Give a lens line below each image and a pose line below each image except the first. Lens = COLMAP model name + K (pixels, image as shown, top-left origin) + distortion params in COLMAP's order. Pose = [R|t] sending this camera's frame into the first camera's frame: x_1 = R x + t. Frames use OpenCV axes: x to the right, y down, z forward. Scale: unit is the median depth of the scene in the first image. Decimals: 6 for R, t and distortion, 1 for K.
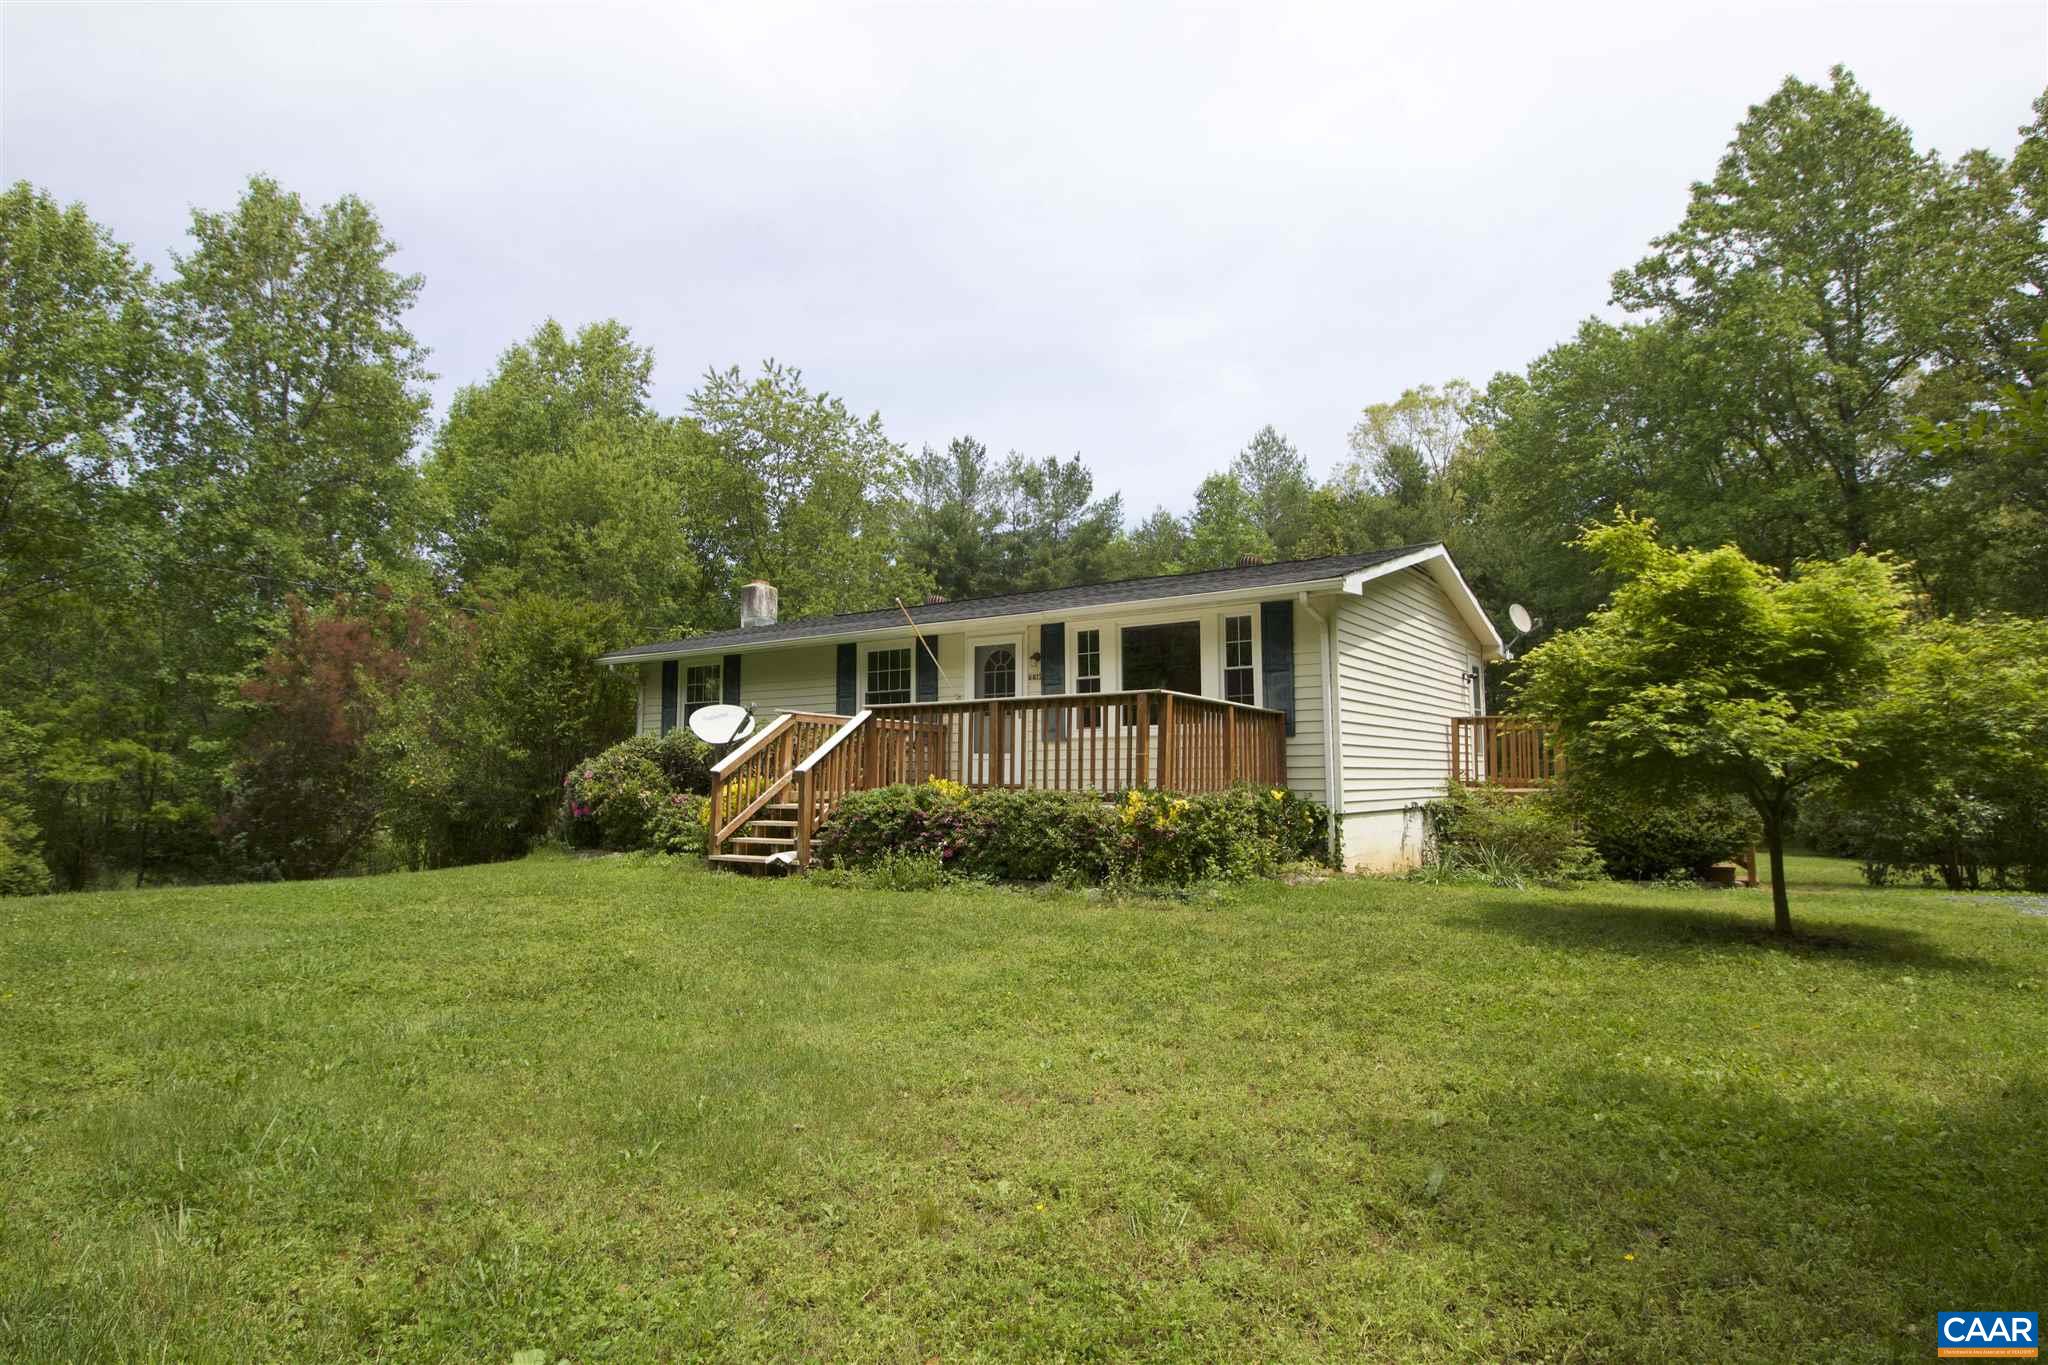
lens RADIAL K [[1099.4, 0, 1024.0], [0, 1099.4, 682.5], [0, 0, 1]] dist [-0.001275, -0.002165]
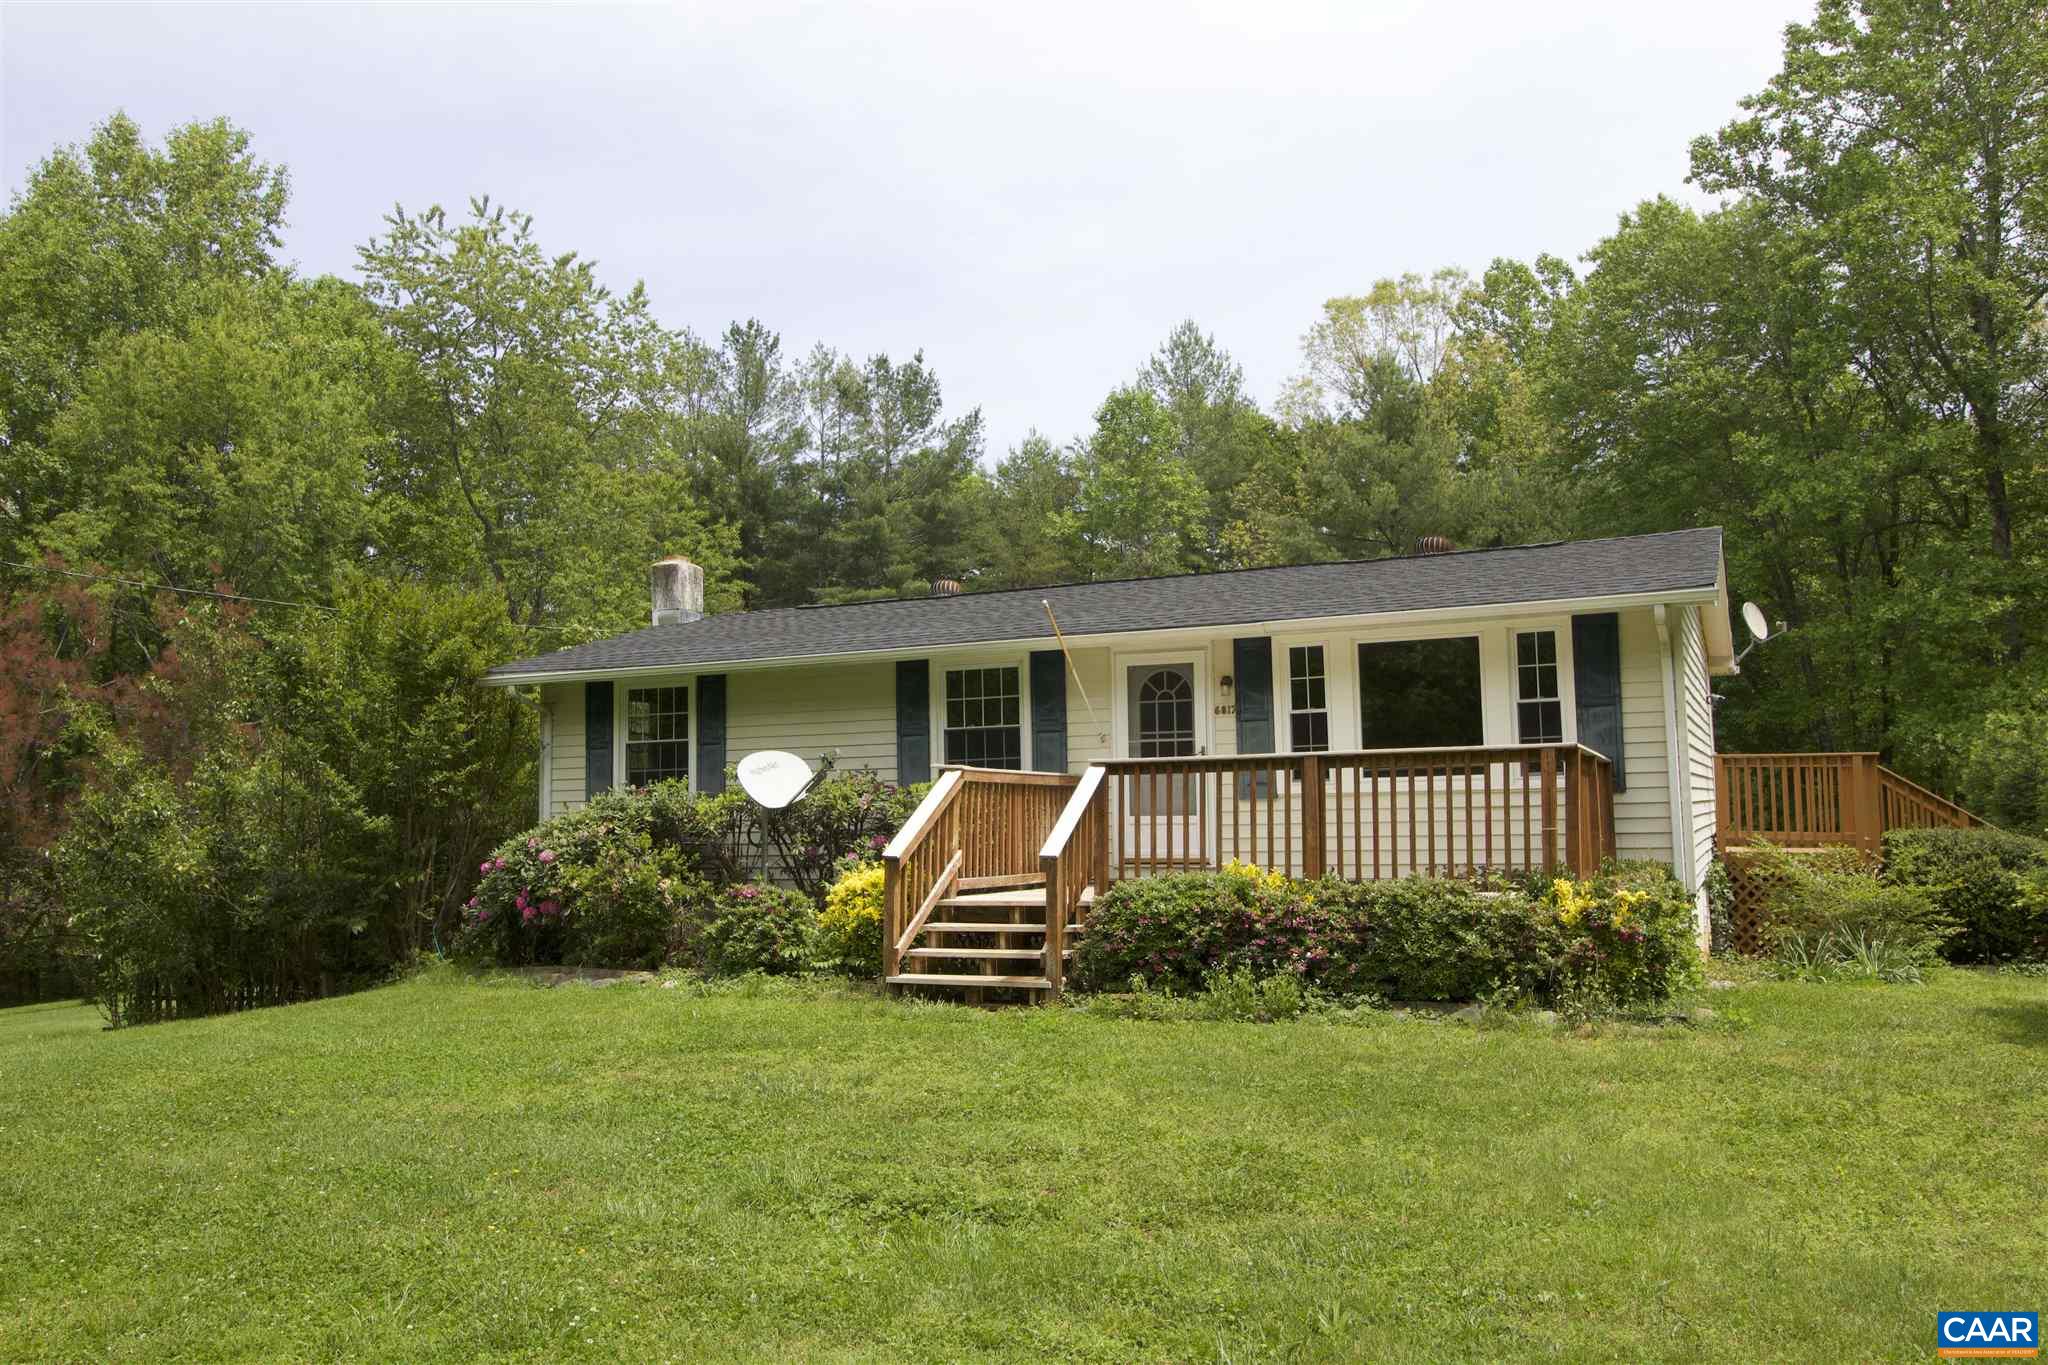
lens RADIAL K [[1598.4, 0, 1024.0], [0, 1598.4, 682.5], [0, 0, 1]] dist [0.010682, 0.013317]
pose [[0.985746, -0.003636, 0.168202, -0.079584], [0.002772, 0.999982, 0.005373, -0.007694], [-0.168219, -0.004831, 0.985738, -0.004206]]
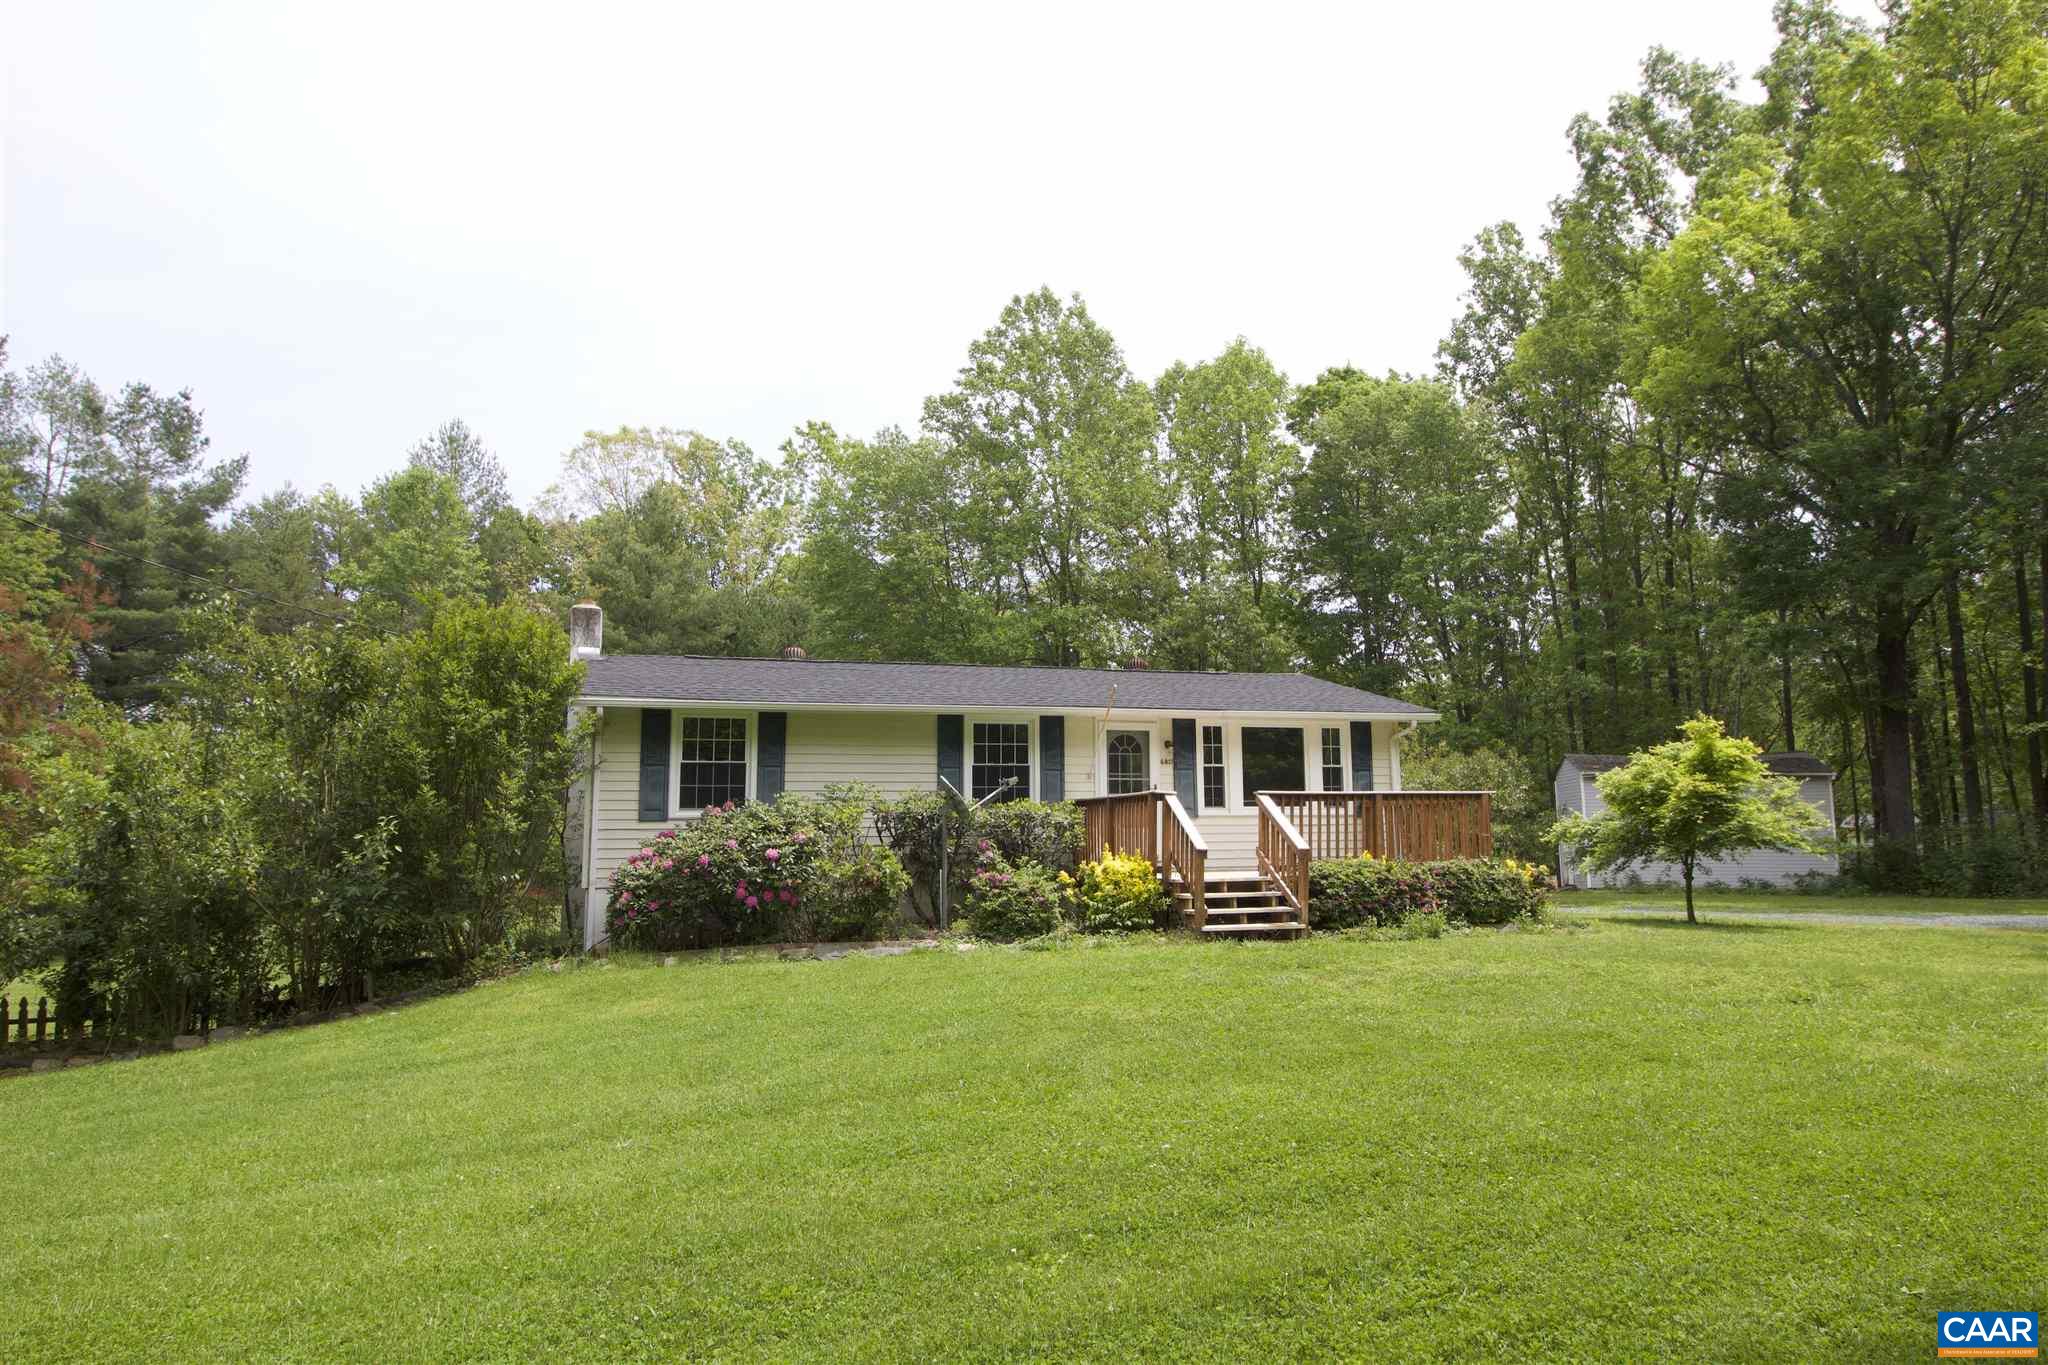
lens RADIAL K [[1221.9, 0, 1024.0], [0, 1221.9, 682.5], [0, 0, 1]] dist [0.001028, 0.000092]
pose [[0.634219, 0.087520, 0.768184, -0.289221], [-0.062404, 0.996125, -0.061968, 0.000304], [-0.770631, -0.008637, 0.637224, 0.079058]]
